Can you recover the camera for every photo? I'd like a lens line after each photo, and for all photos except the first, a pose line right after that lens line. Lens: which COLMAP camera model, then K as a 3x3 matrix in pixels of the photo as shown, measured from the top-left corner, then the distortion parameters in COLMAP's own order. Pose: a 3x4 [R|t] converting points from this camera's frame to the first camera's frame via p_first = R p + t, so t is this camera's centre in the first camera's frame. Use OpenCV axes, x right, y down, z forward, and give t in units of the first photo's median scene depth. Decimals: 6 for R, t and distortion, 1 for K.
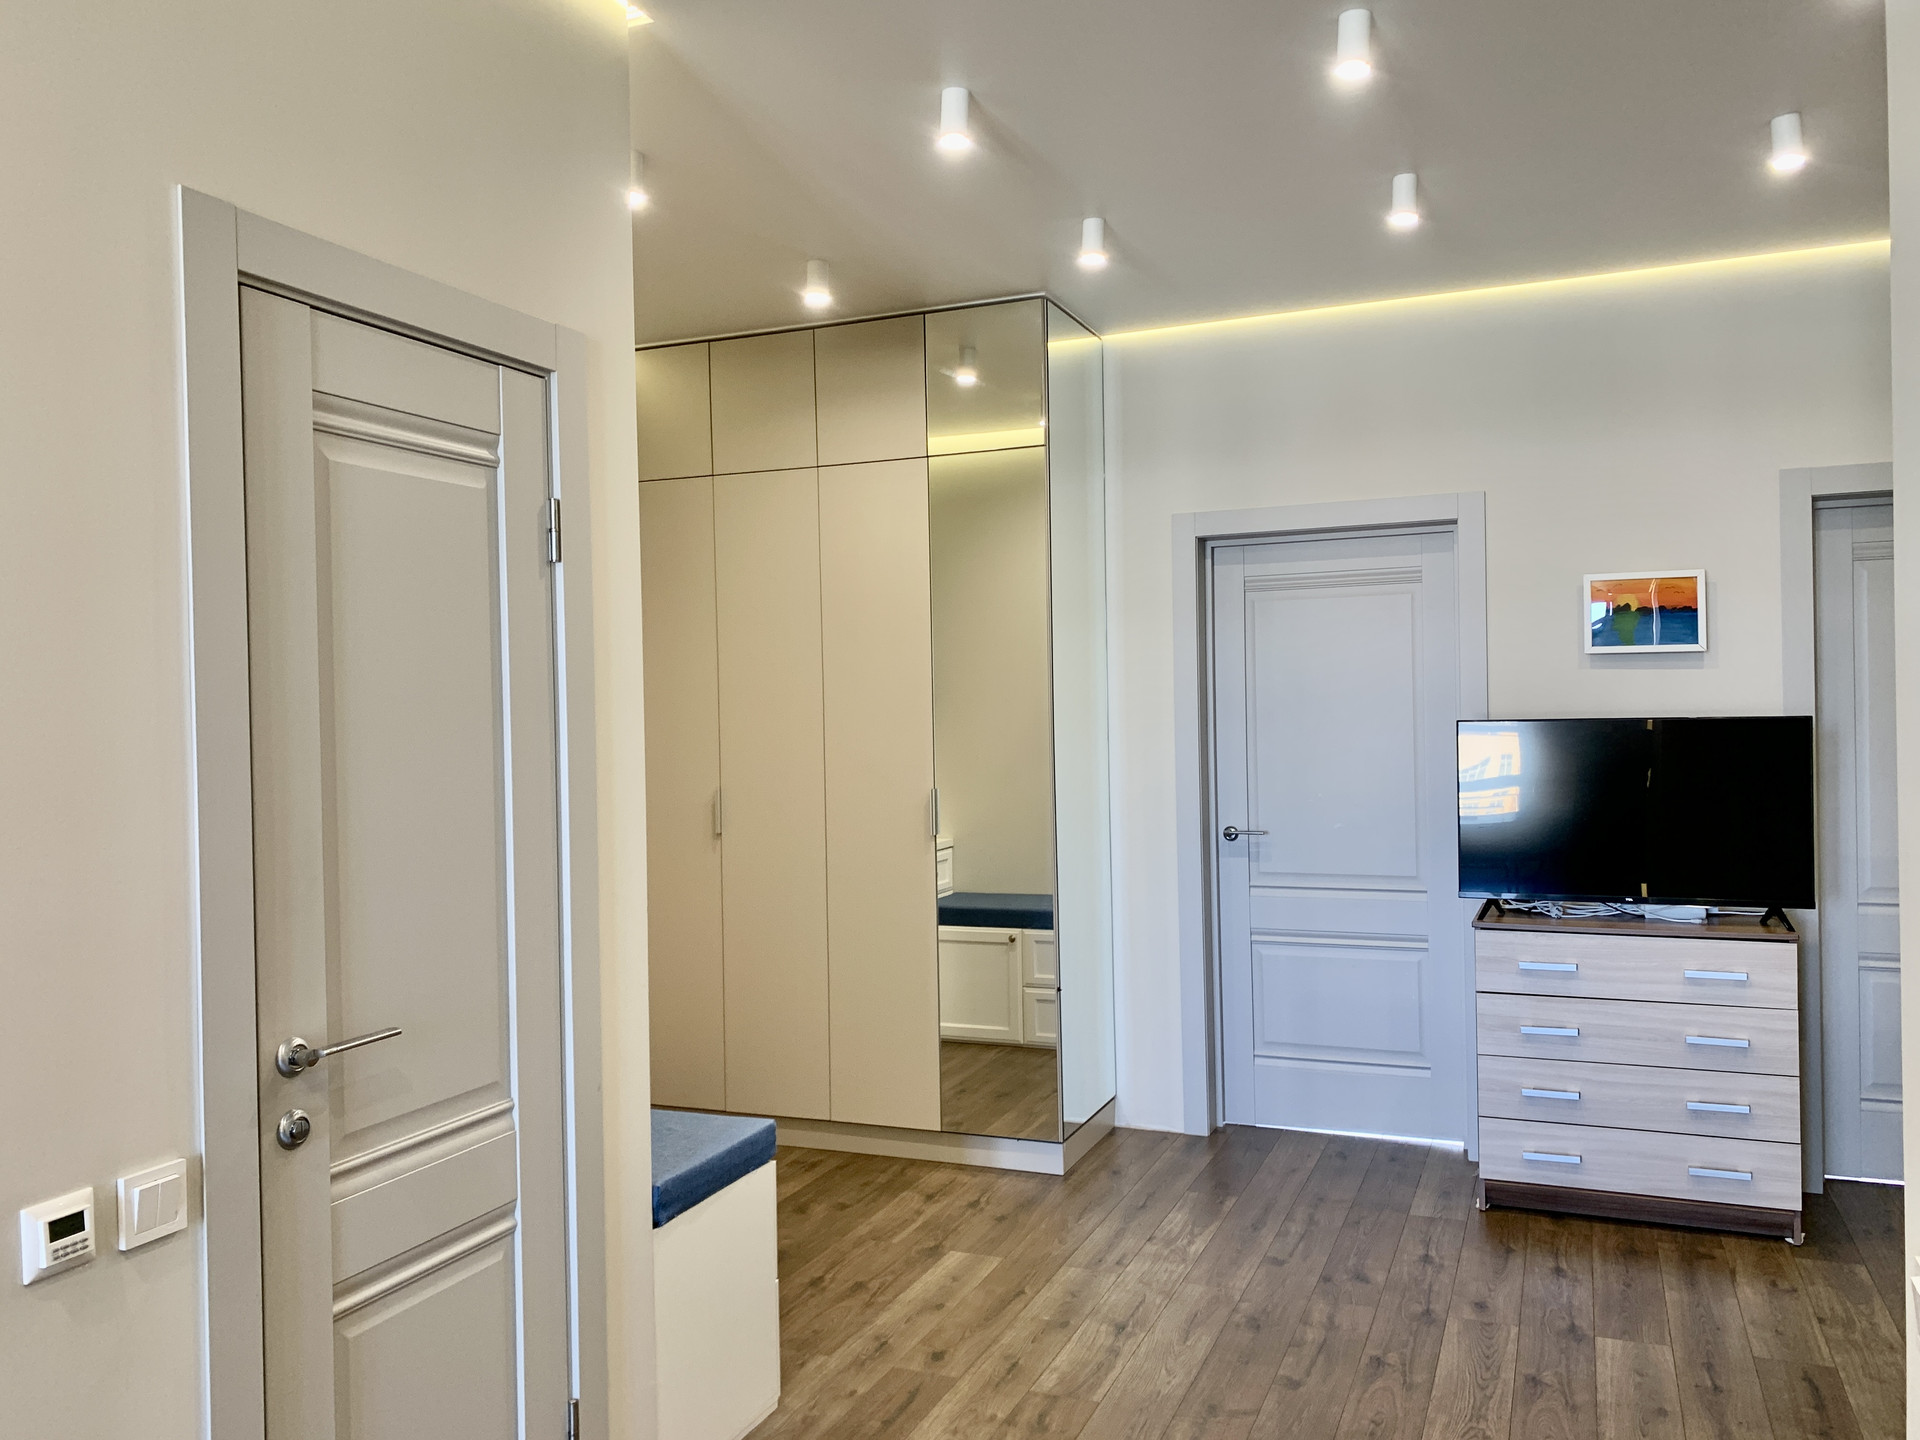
lens RADIAL K [[1471.3, 0, 949.2], [0, 1471.3, 712.5], [0, 0, 1]] dist [0.094853, -0.204805]
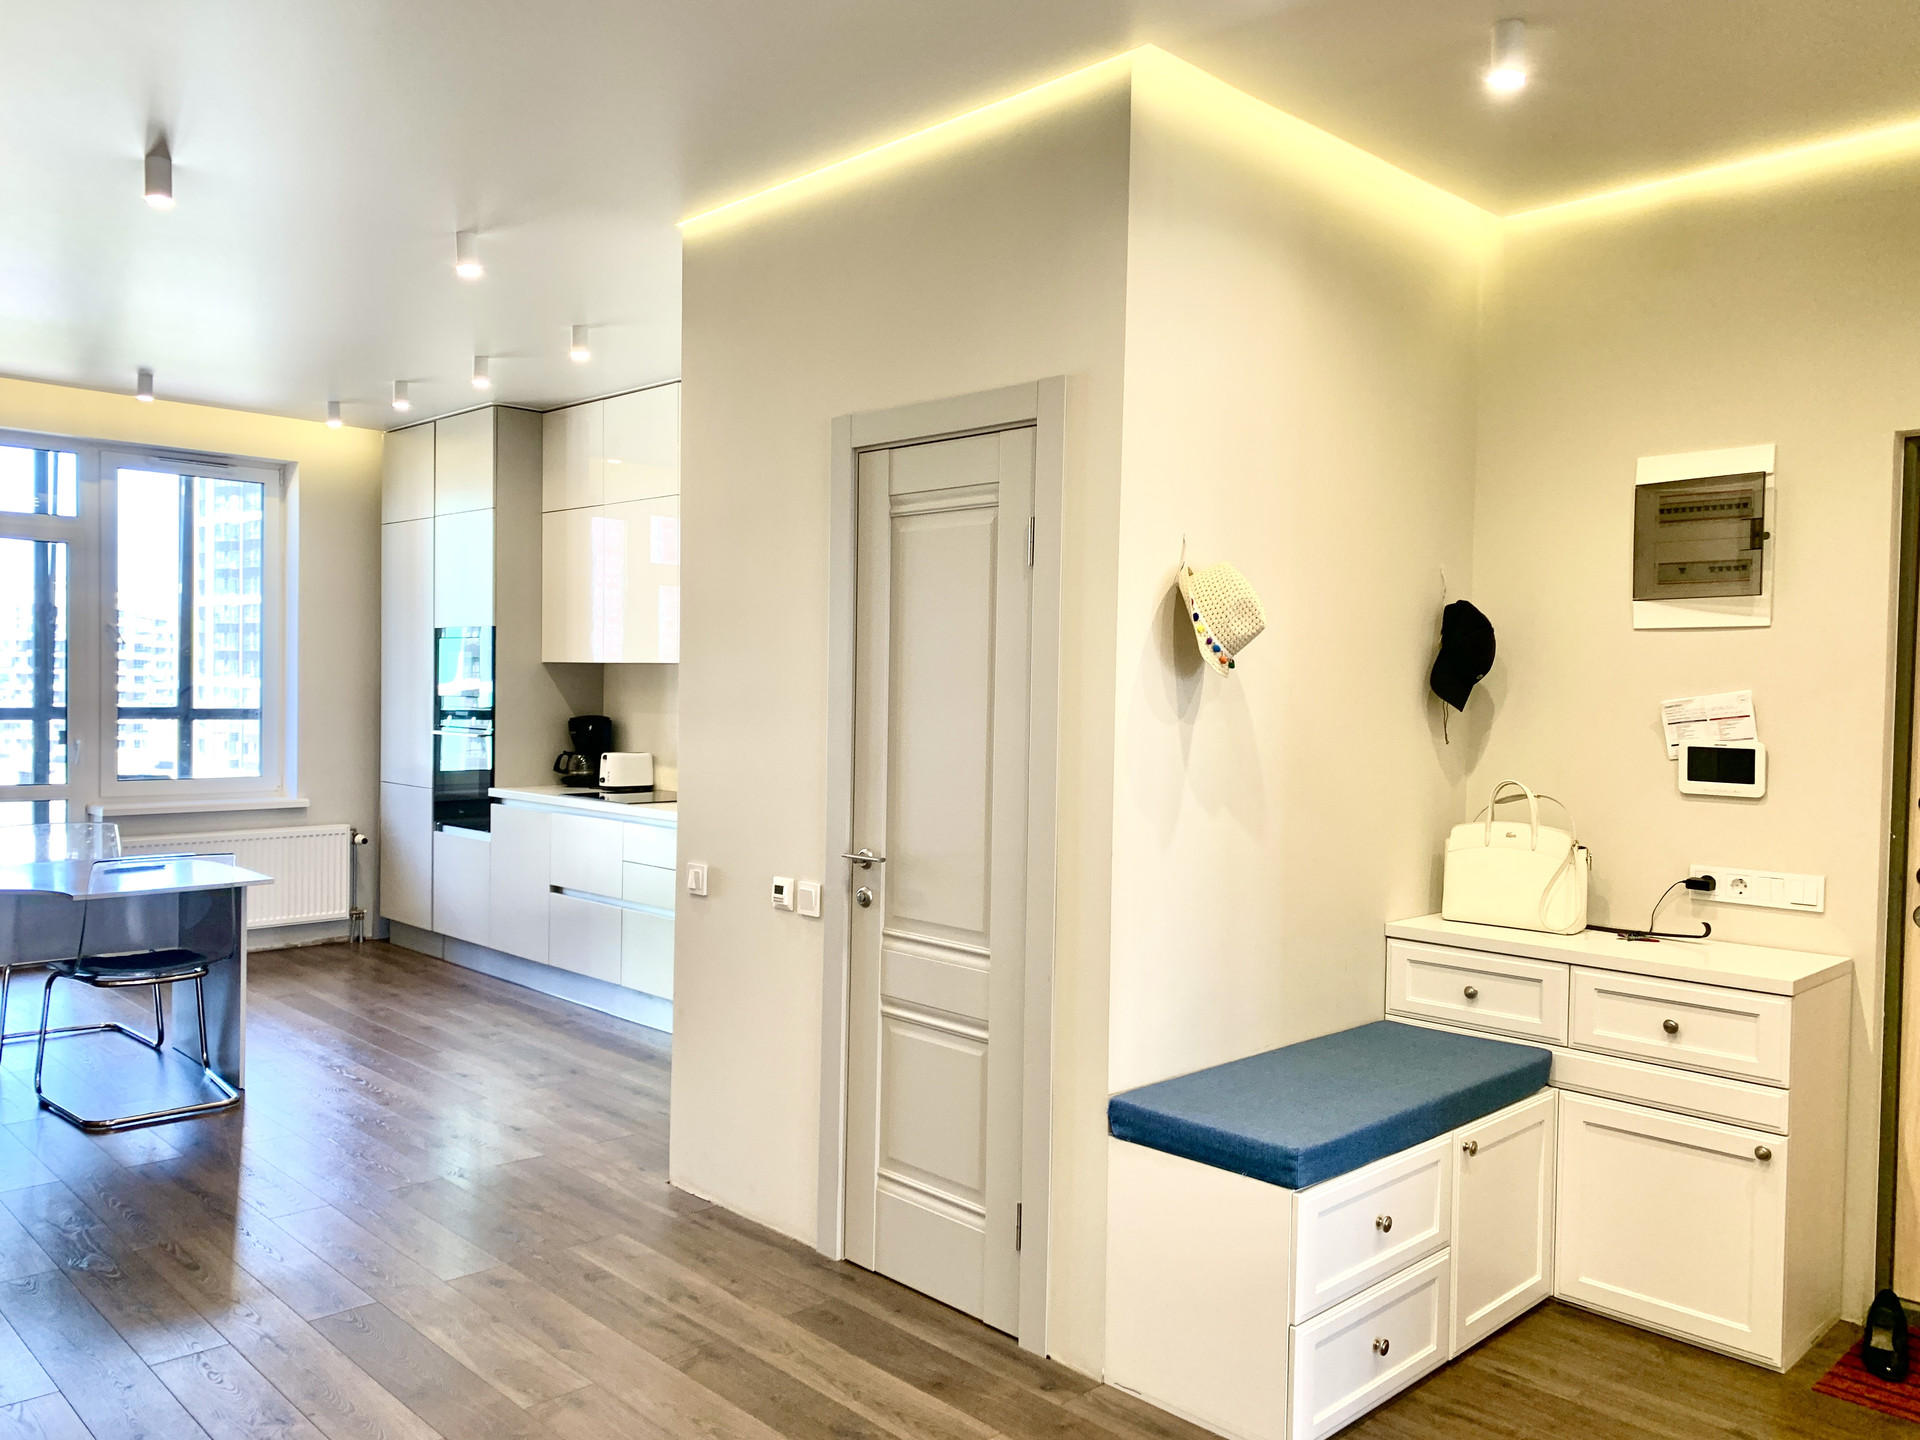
lens RADIAL K [[1471.3, 0, 949.2], [0, 1471.3, 712.5], [0, 0, 1]] dist [0.094853, -0.204805]
pose [[-0.397379, 0.029705, -0.917174, 0.547580], [-0.010668, 0.999259, 0.036986, -0.010308], [0.917593, 0.024481, -0.396767, 0.823175]]
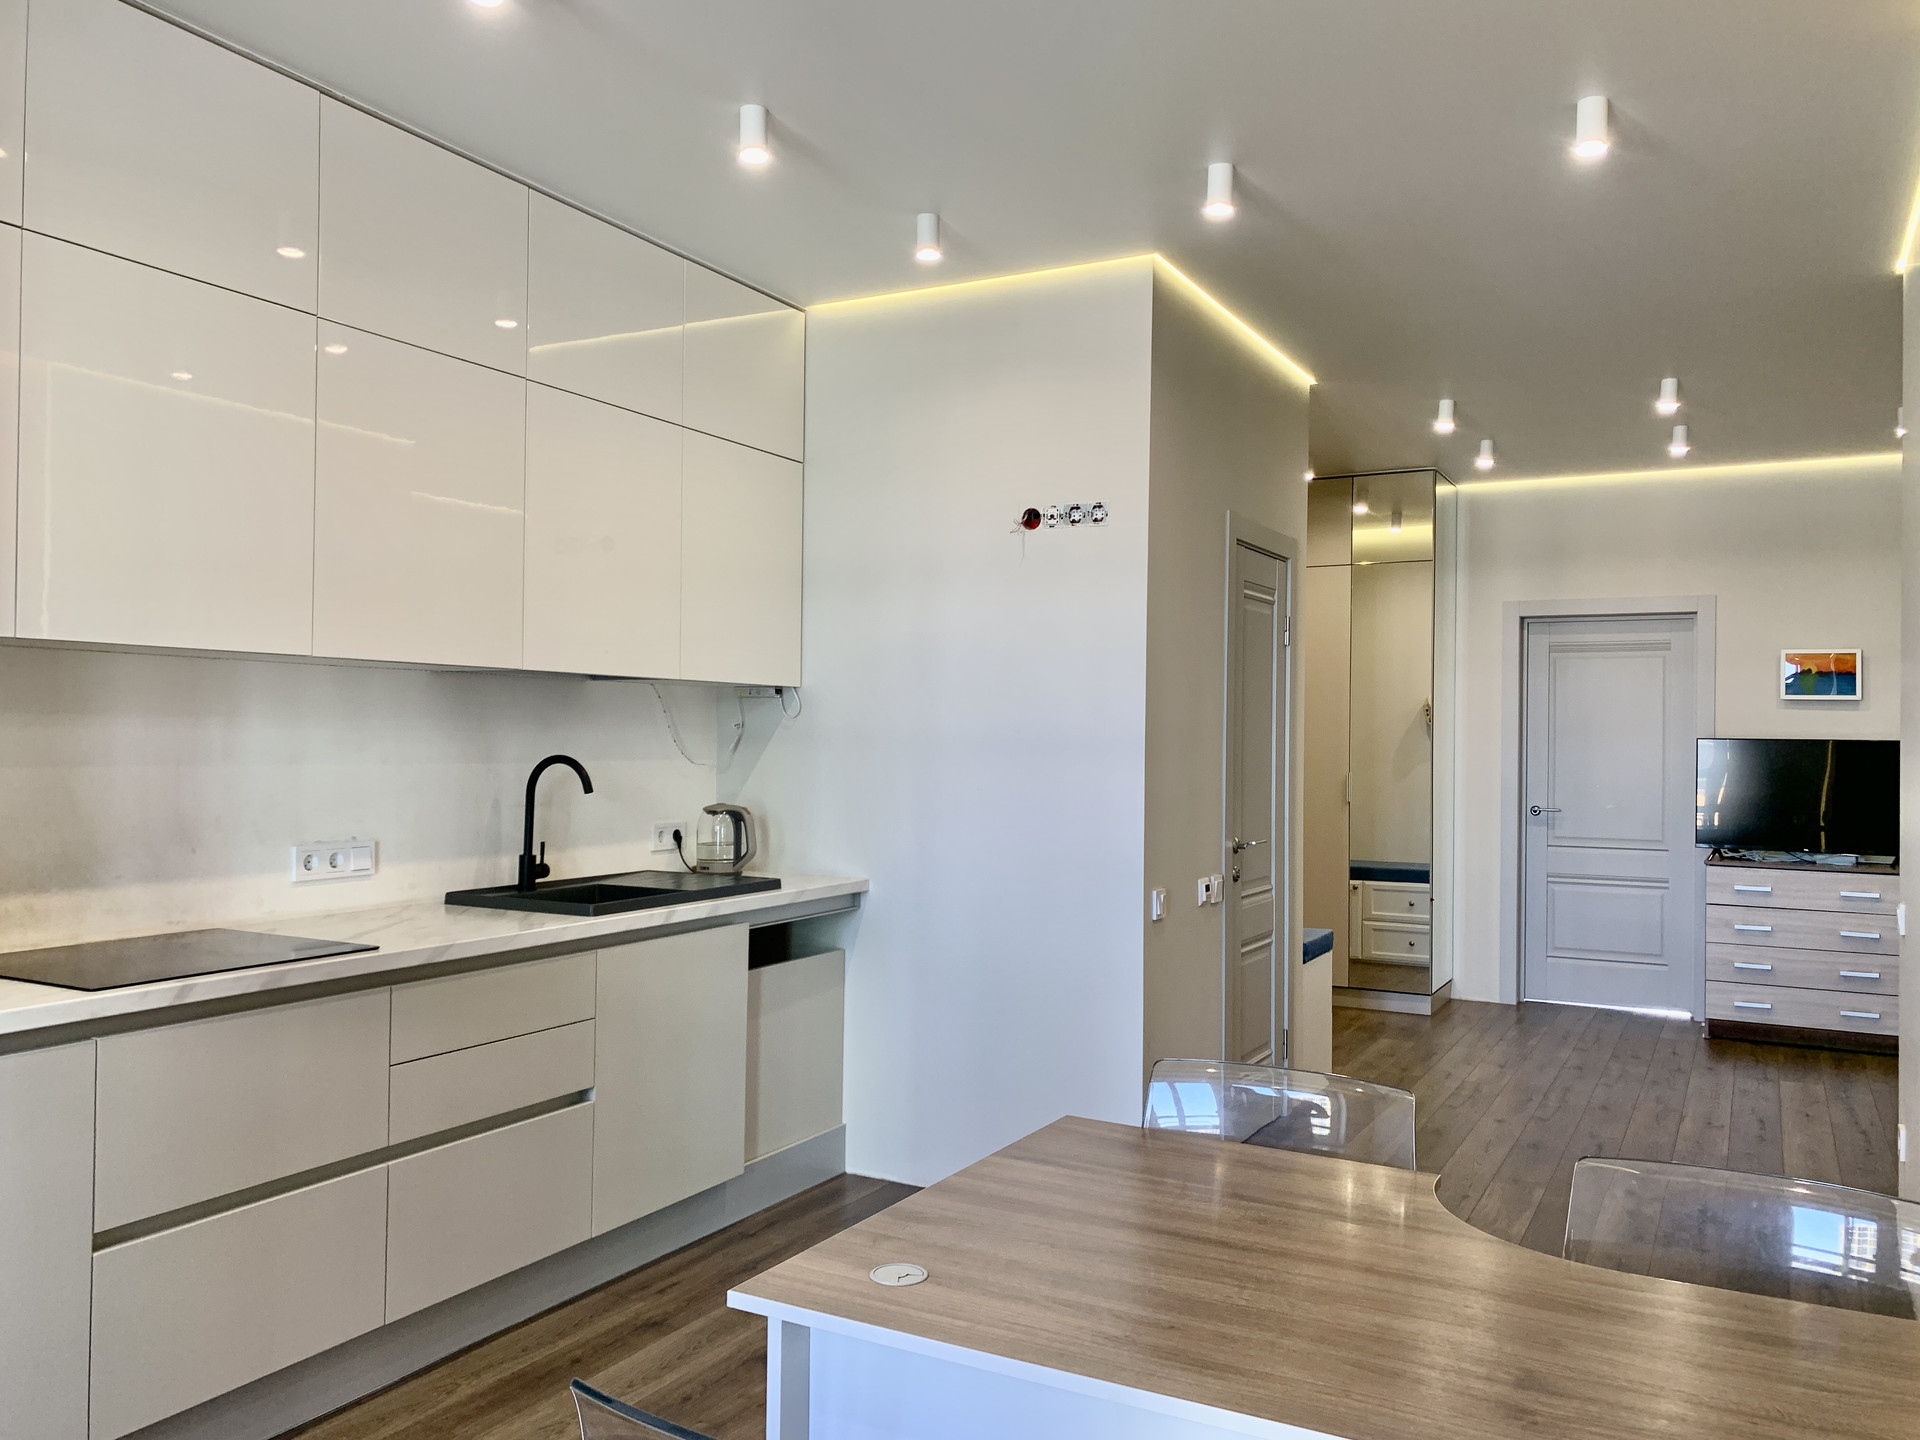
lens RADIAL K [[1469.8, 0, 966.8], [0, 1469.8, 720.4], [0, 0, 1]] dist [0.043796, -0.044667]
pose [[0.995023, 0.028980, -0.095341, -0.298443], [-0.030075, 0.999497, -0.010069, 0.026049], [0.095001, 0.012886, 0.995394, -0.688160]]
